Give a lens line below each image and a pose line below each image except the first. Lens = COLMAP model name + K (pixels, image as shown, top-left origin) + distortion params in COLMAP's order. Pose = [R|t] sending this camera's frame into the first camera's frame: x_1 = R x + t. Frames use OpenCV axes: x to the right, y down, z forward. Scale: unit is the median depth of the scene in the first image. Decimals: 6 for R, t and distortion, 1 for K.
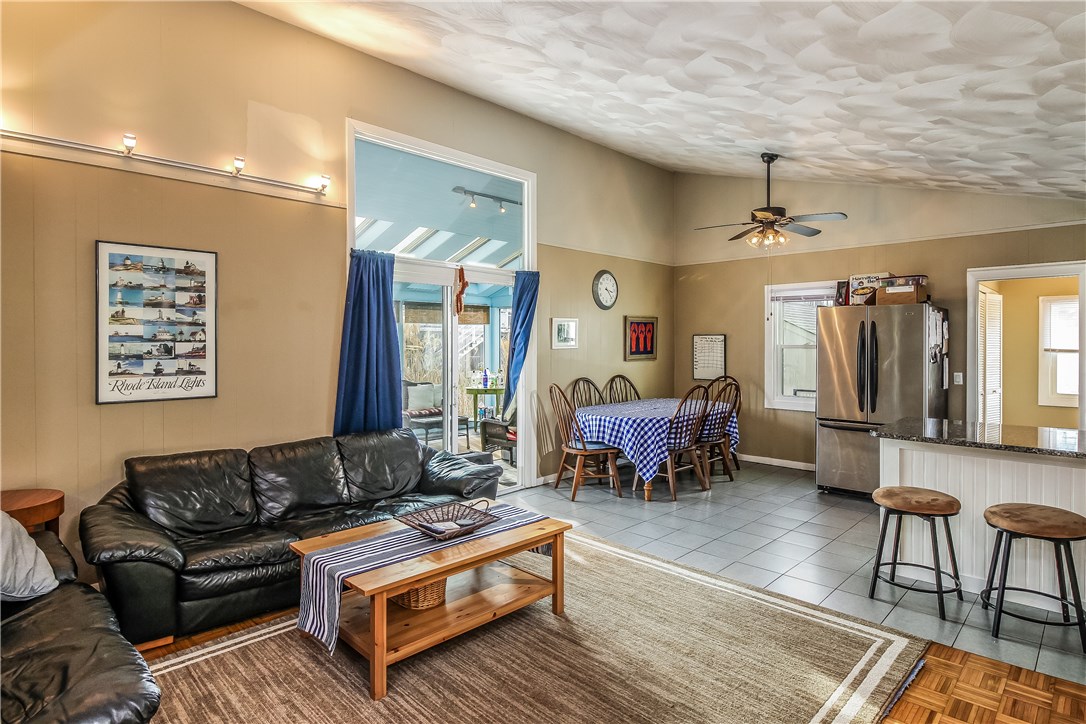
lens RADIAL K [[581.6, 0, 541.4], [0, 581.6, 346.0], [0, 0, 1]] dist [-0.000480, -0.000354]
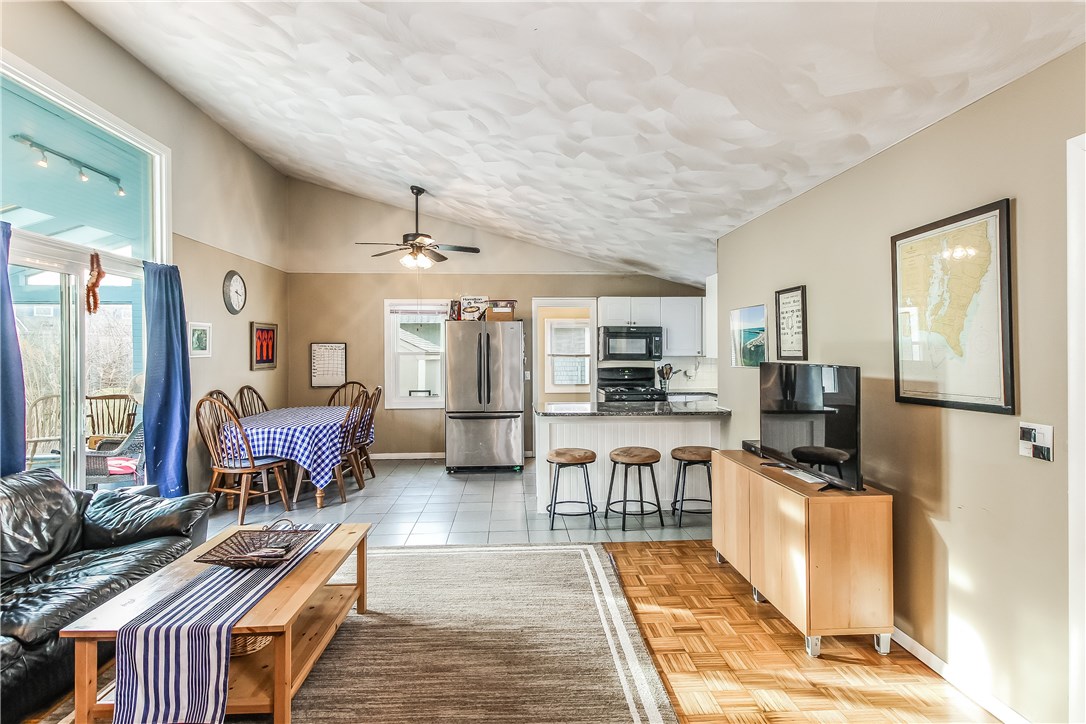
lens RADIAL K [[578.7, 0, 541.9], [0, 578.7, 350.1], [0, 0, 1]] dist [0.023489, 0.000119]
pose [[0.670143, -0.001179, 0.742231, -0.307164], [0.007555, 0.999958, -0.005233, 0.002373], [-0.742194, 0.009115, 0.670123, 0.042713]]
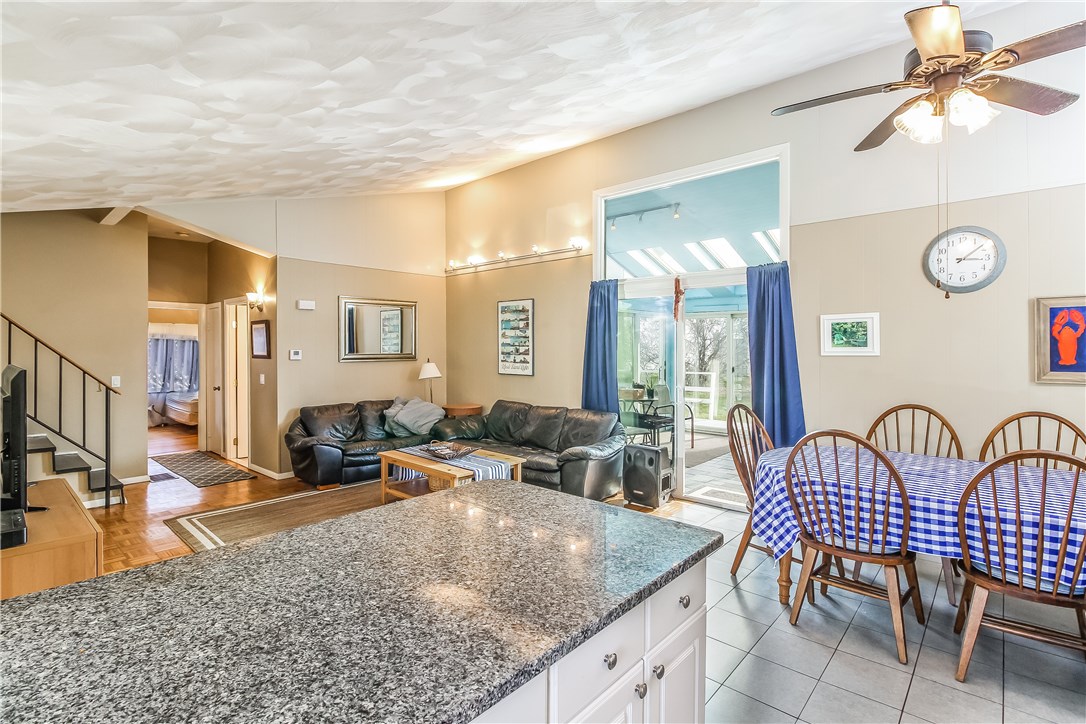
lens RADIAL K [[509.2, 0, 545.3], [0, 509.2, 347.4], [0, 0, 1]] dist [-0.000602, -0.000277]
pose [[0.047611, 0.002132, -0.998864, 0.771285], [-0.005576, 0.999983, 0.001869, -0.004975], [0.998850, 0.005481, 0.047622, 0.688095]]
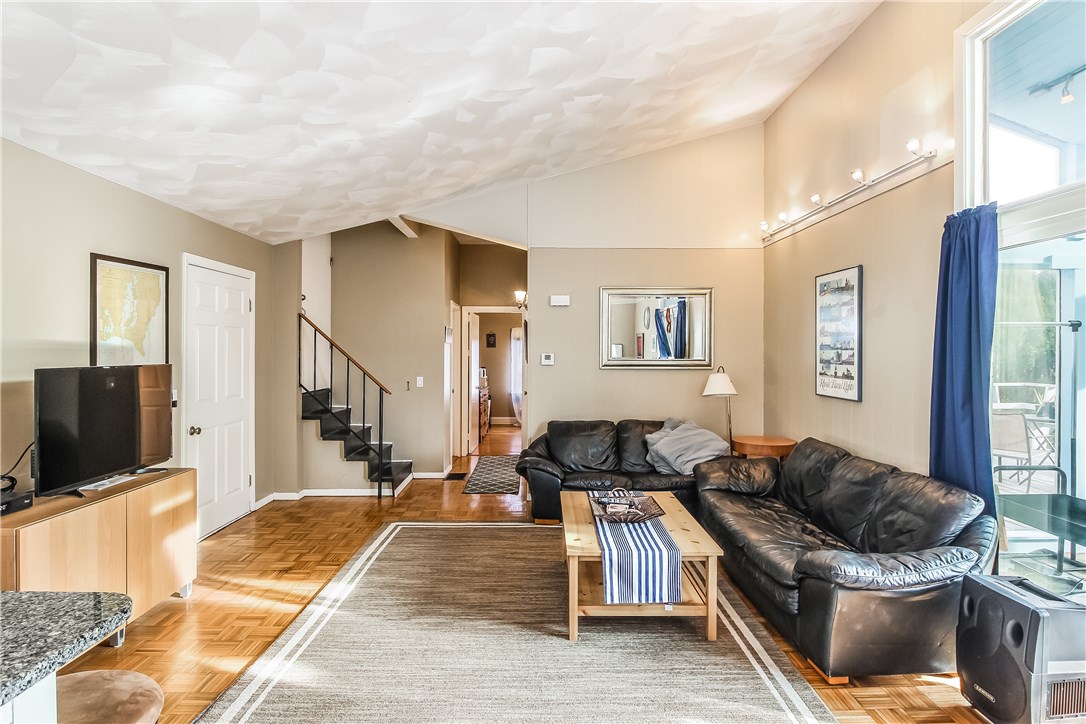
lens RADIAL K [[587.9, 0, 543.1], [0, 587.9, 352.6], [0, 0, 1]] dist [0.000555, -0.000312]
pose [[-0.699535, 0.001500, -0.714597, 0.434831], [-0.005974, 0.999951, 0.007947, -0.004870], [0.714573, 0.009828, -0.699492, 0.956899]]
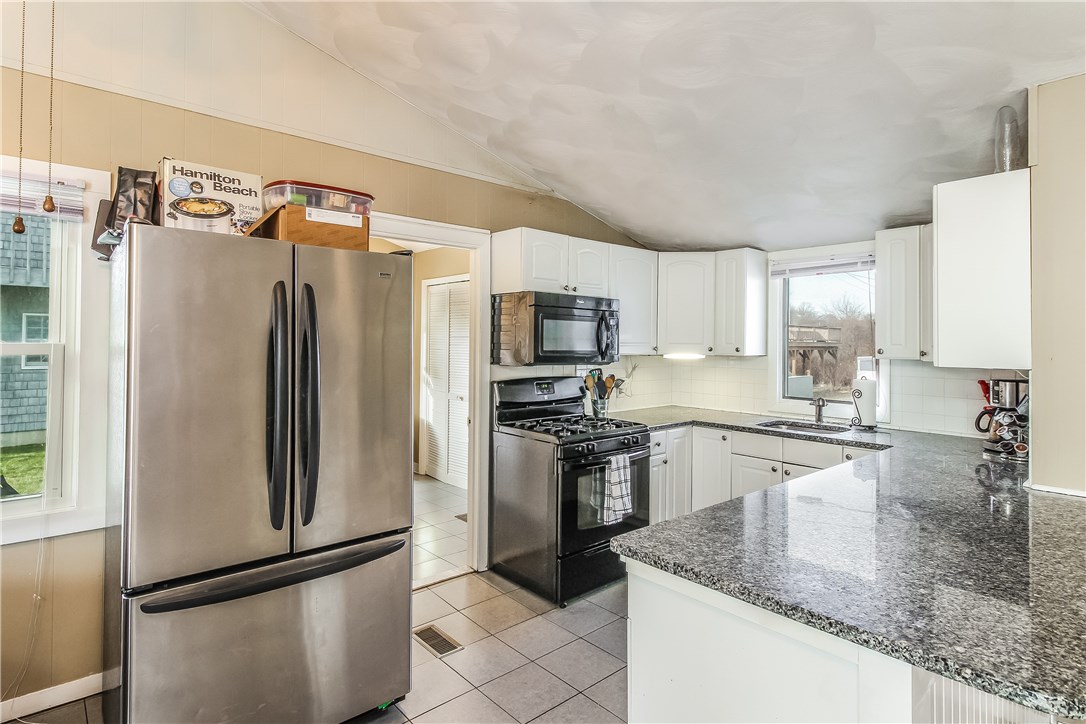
lens RADIAL K [[572.6, 0, 542.3], [0, 572.6, 336.0], [0, 0, 1]] dist [0.019756, -0.000359]
pose [[0.067838, 0.010861, 0.997637, 0.200221], [-0.002653, 0.999939, -0.010706, -0.005176], [-0.997693, -0.001921, 0.067863, 0.813979]]
